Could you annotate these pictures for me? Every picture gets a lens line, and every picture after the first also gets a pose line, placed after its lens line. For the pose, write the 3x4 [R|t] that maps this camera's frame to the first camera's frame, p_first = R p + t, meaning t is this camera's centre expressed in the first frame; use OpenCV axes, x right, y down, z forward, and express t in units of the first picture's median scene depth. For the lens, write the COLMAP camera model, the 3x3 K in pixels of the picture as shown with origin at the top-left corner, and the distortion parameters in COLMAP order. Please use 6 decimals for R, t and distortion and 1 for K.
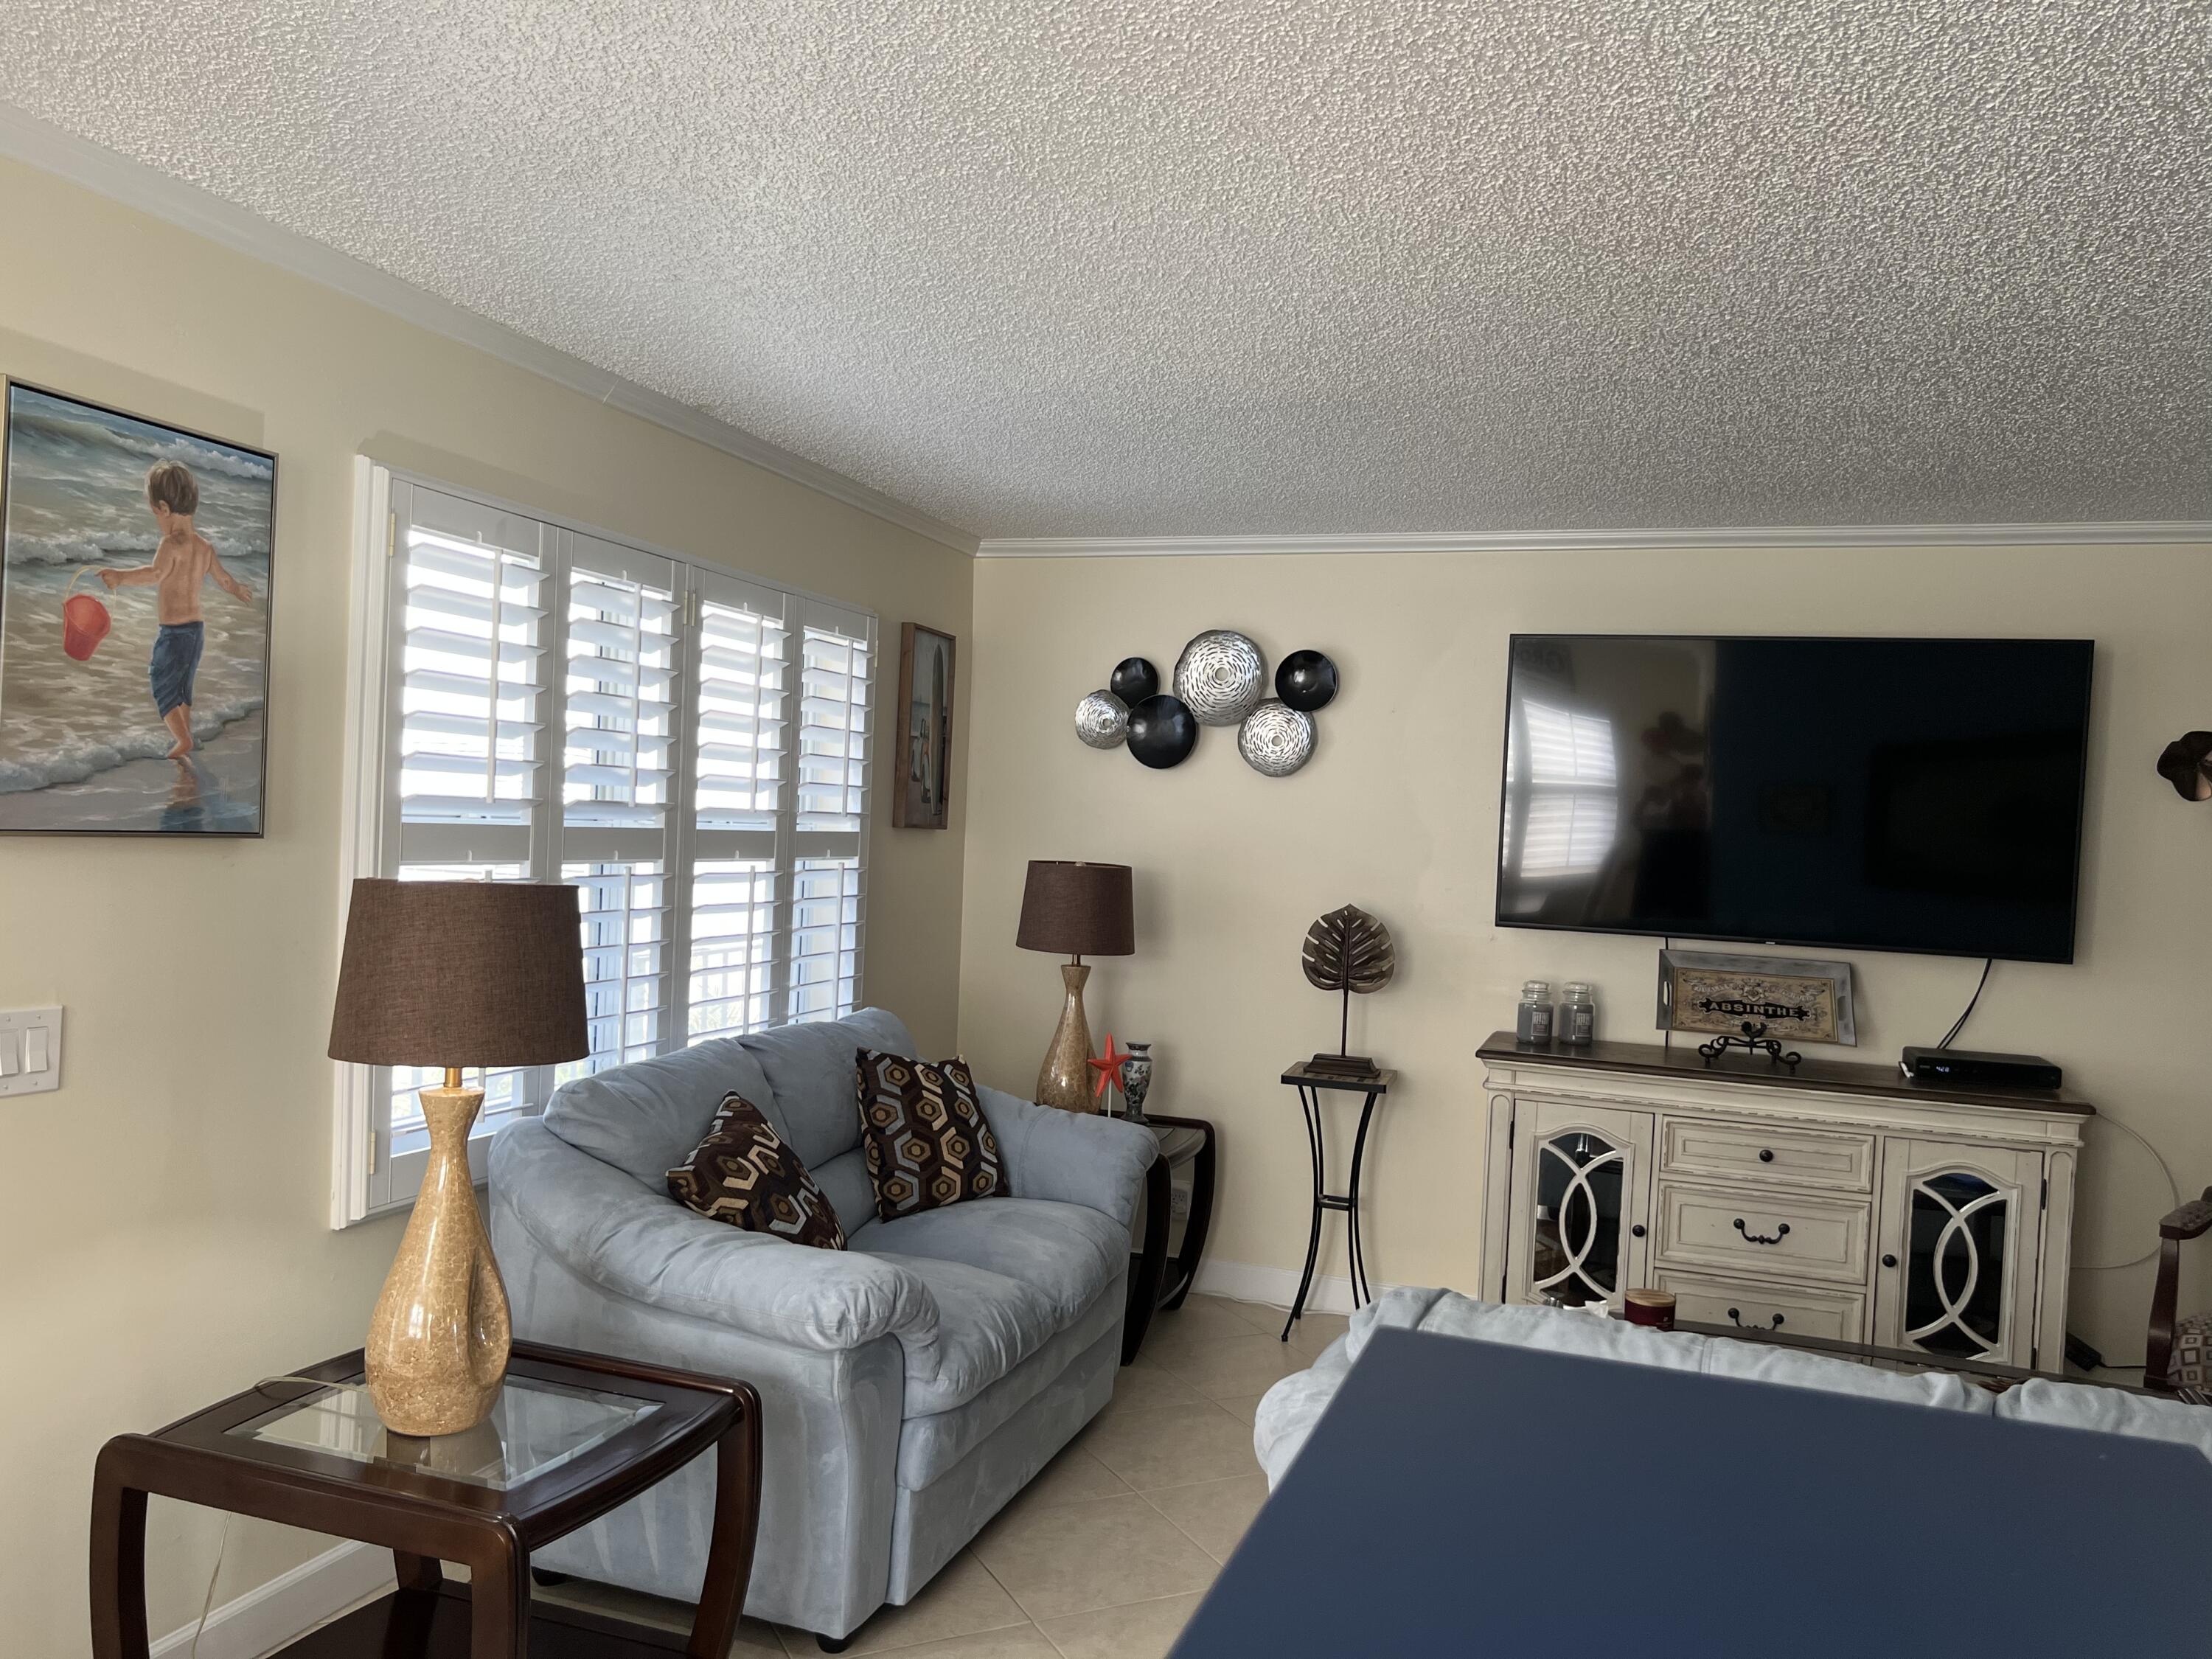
lens RADIAL K [[1664.5, 0, 1111.9], [0, 1664.5, 834.3], [0, 0, 1]] dist [0.023605, -0.058863]
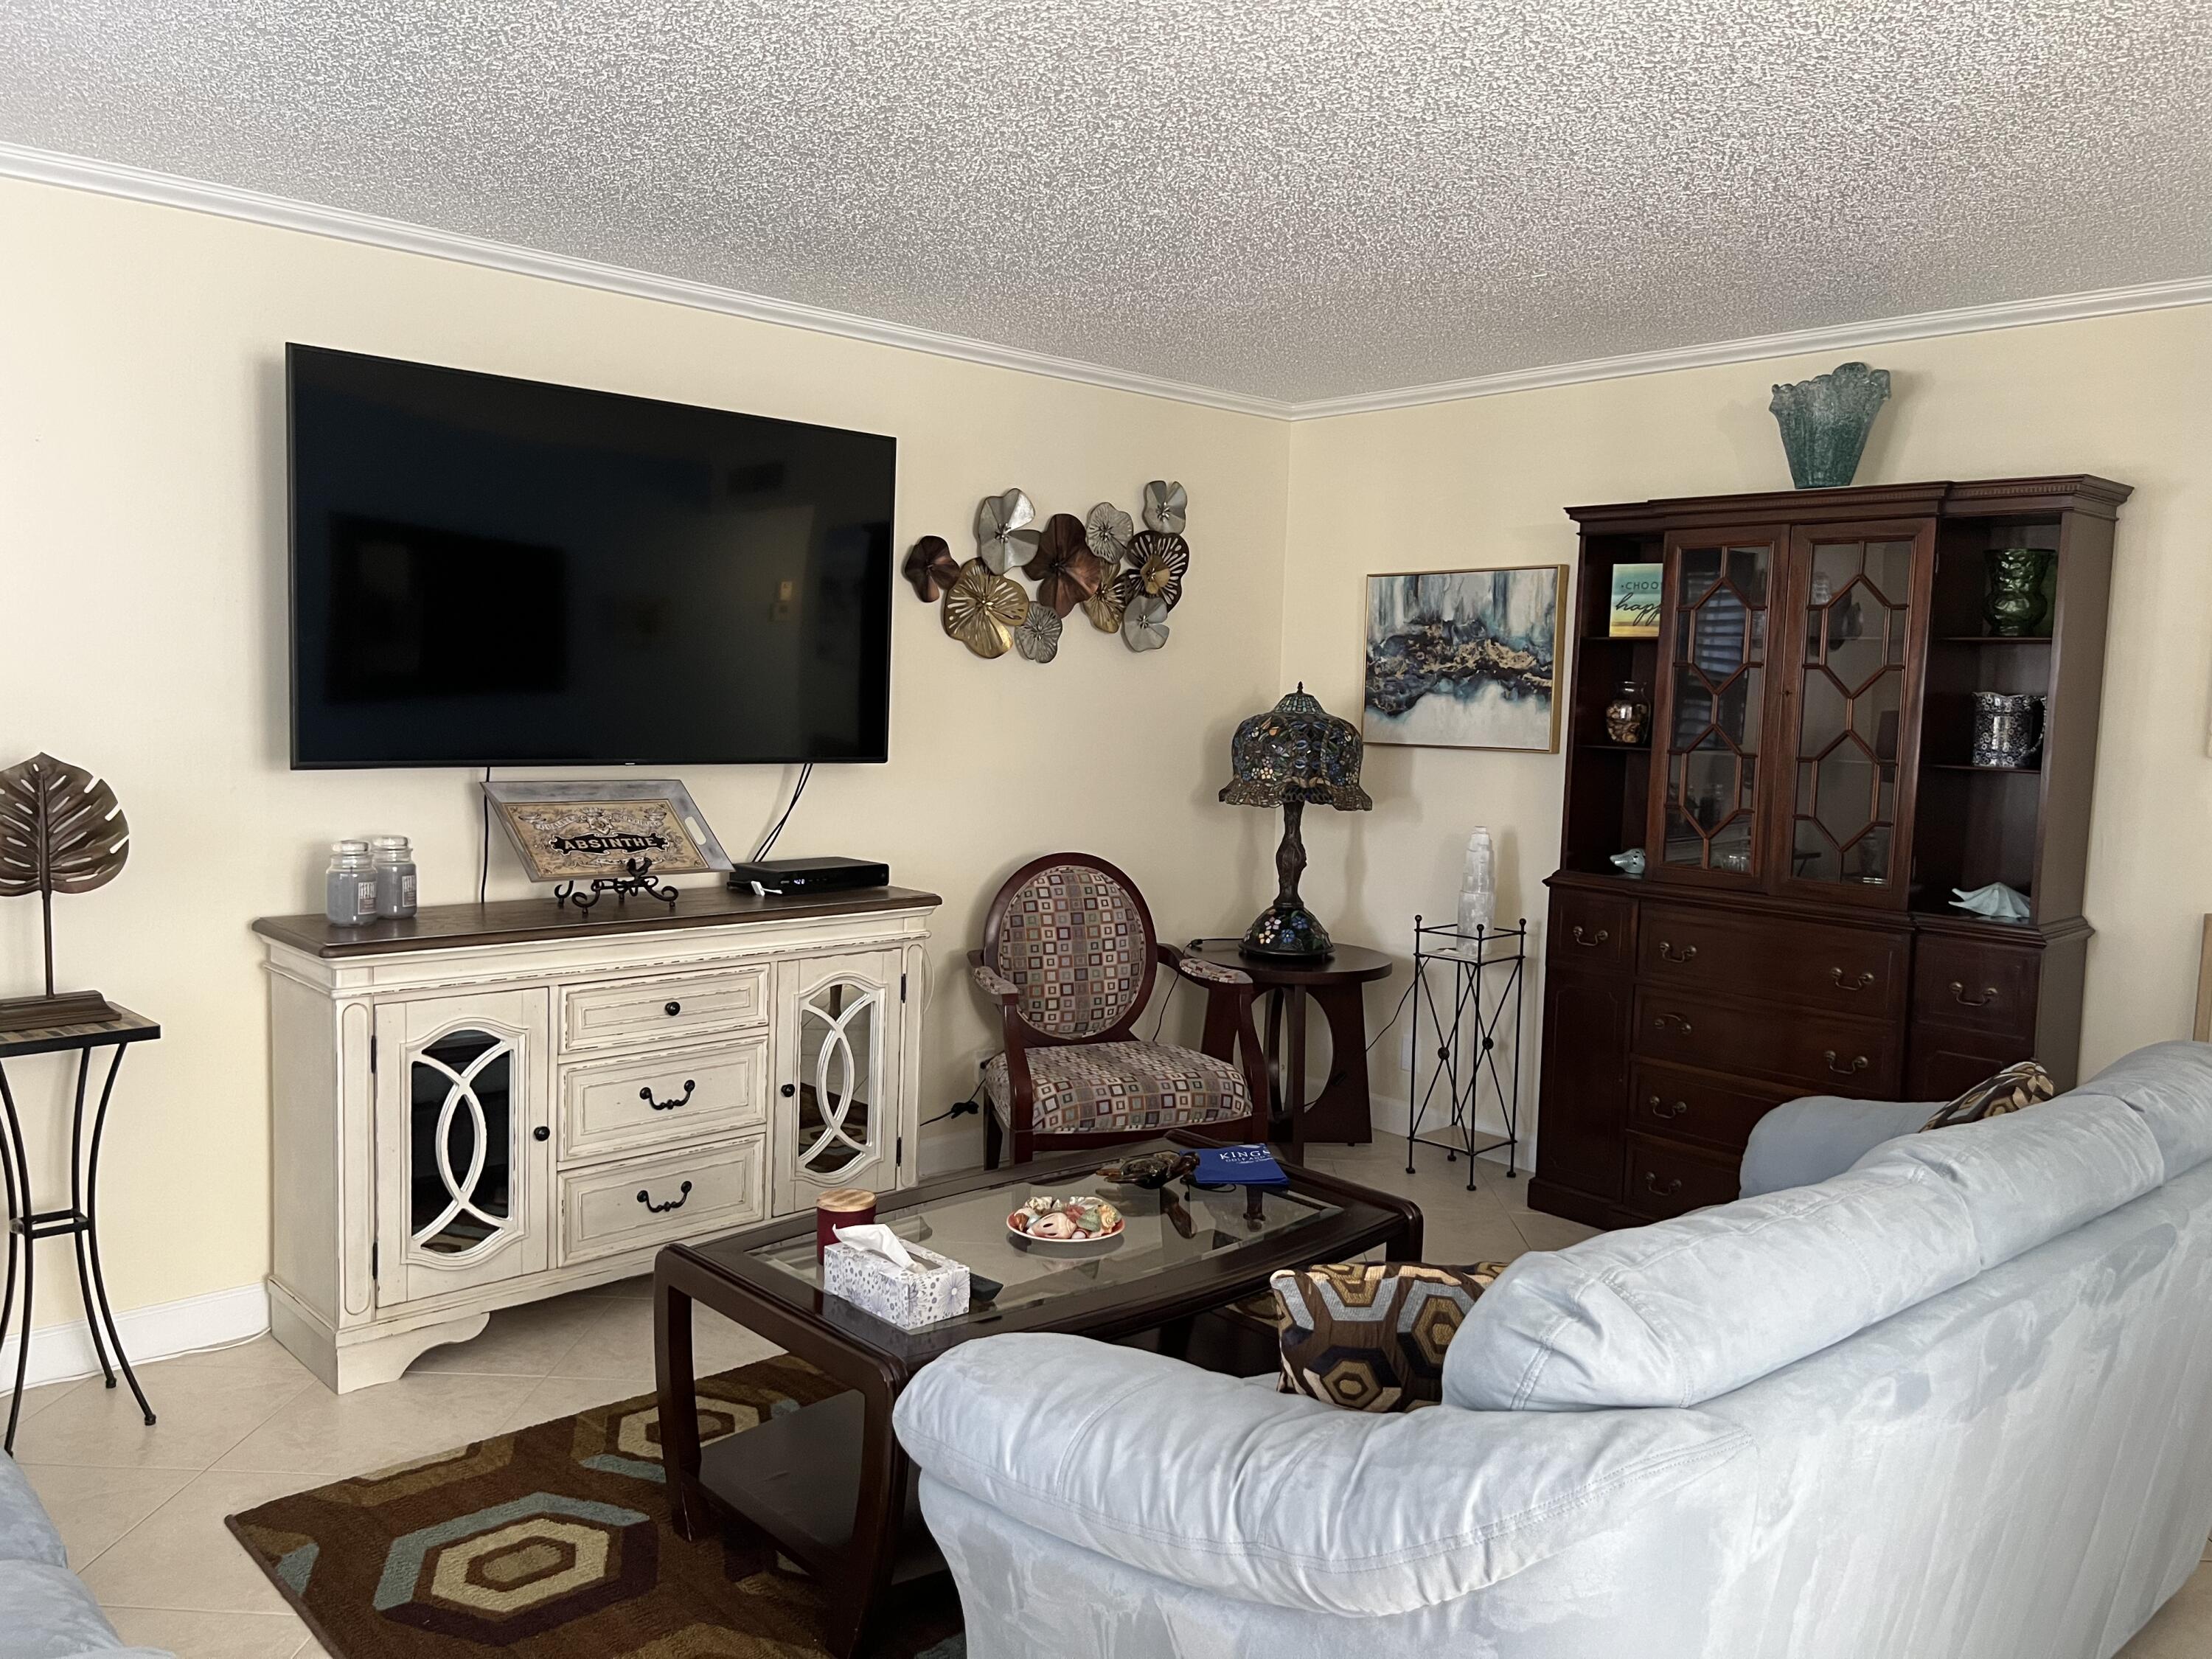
lens RADIAL K [[1652.9, 0, 1132.8], [0, 1652.9, 845.8], [0, 0, 1]] dist [0.088002, -0.133289]
pose [[0.440985, -0.119737, 0.889491, -0.255851], [0.000967, 0.991124, 0.132938, -0.006221], [-0.897514, -0.057764, 0.437187, 0.400022]]
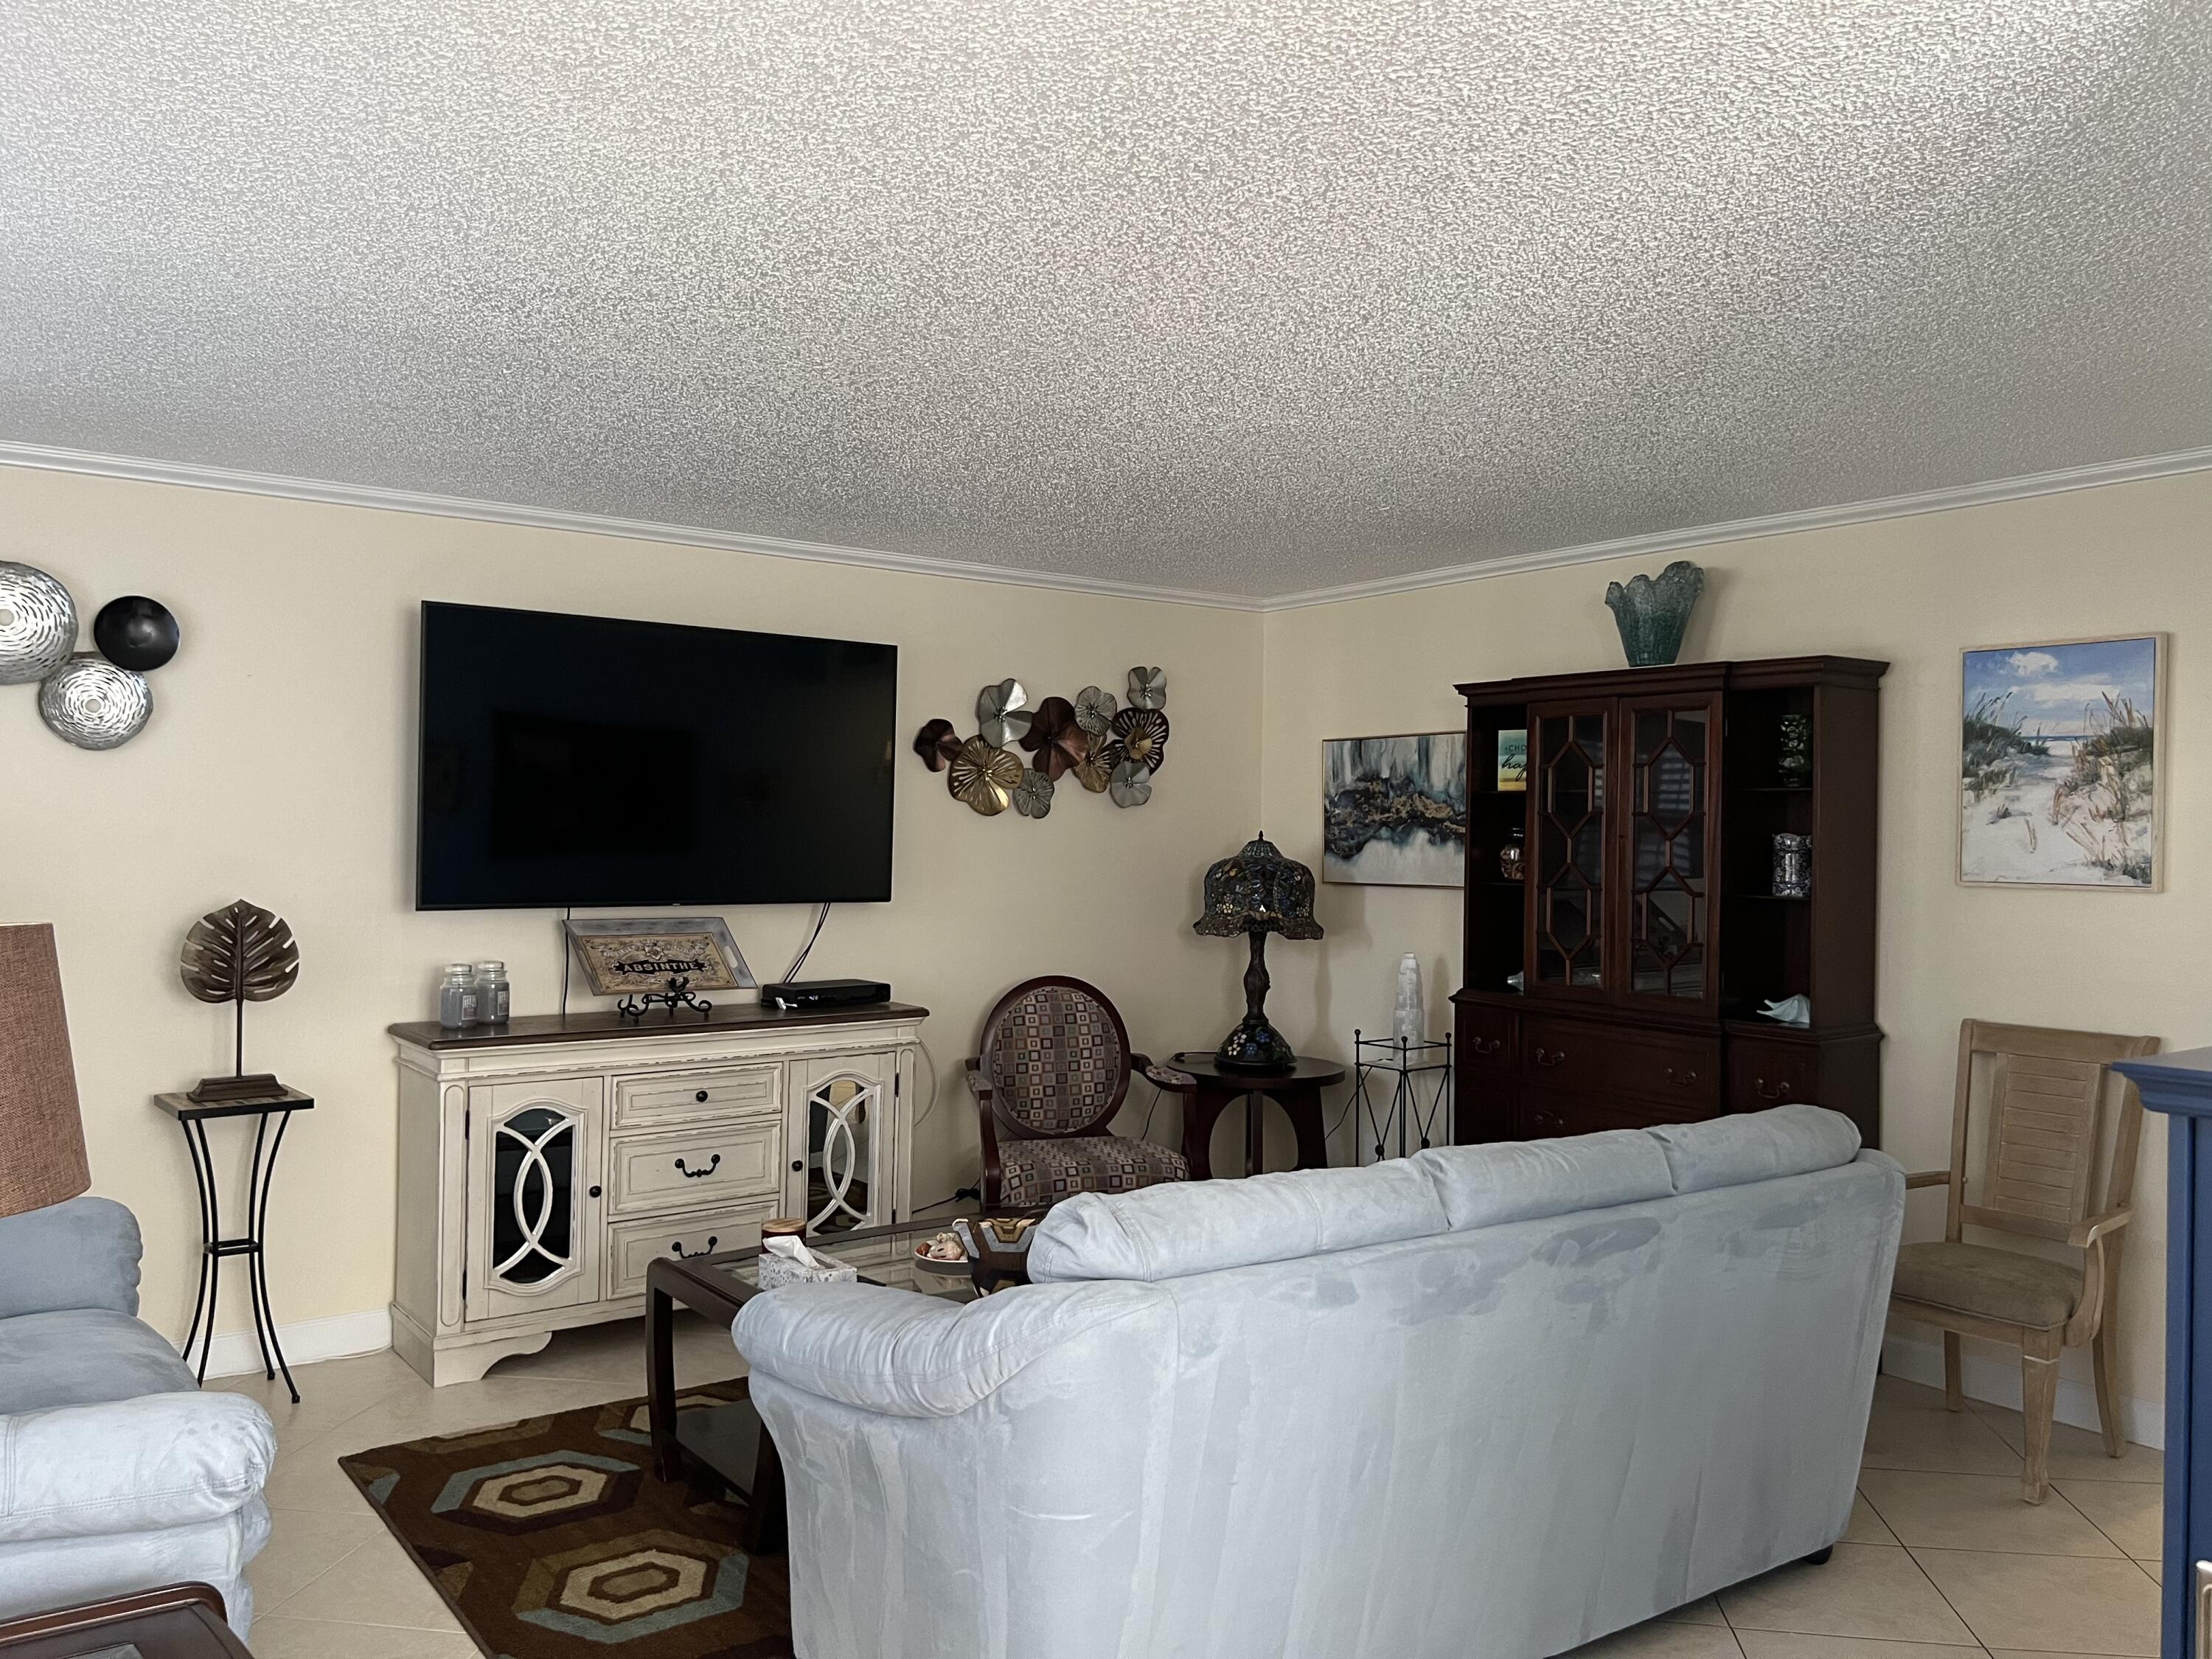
lens RADIAL K [[1653.1, 0, 1130.8], [0, 1653.1, 832.7], [0, 0, 1]] dist [0.095240, -0.178976]
pose [[0.534212, -0.040446, 0.844383, -0.371094], [0.020217, 0.999180, 0.035070, -0.014589], [-0.845109, -0.001664, 0.534592, 0.165053]]
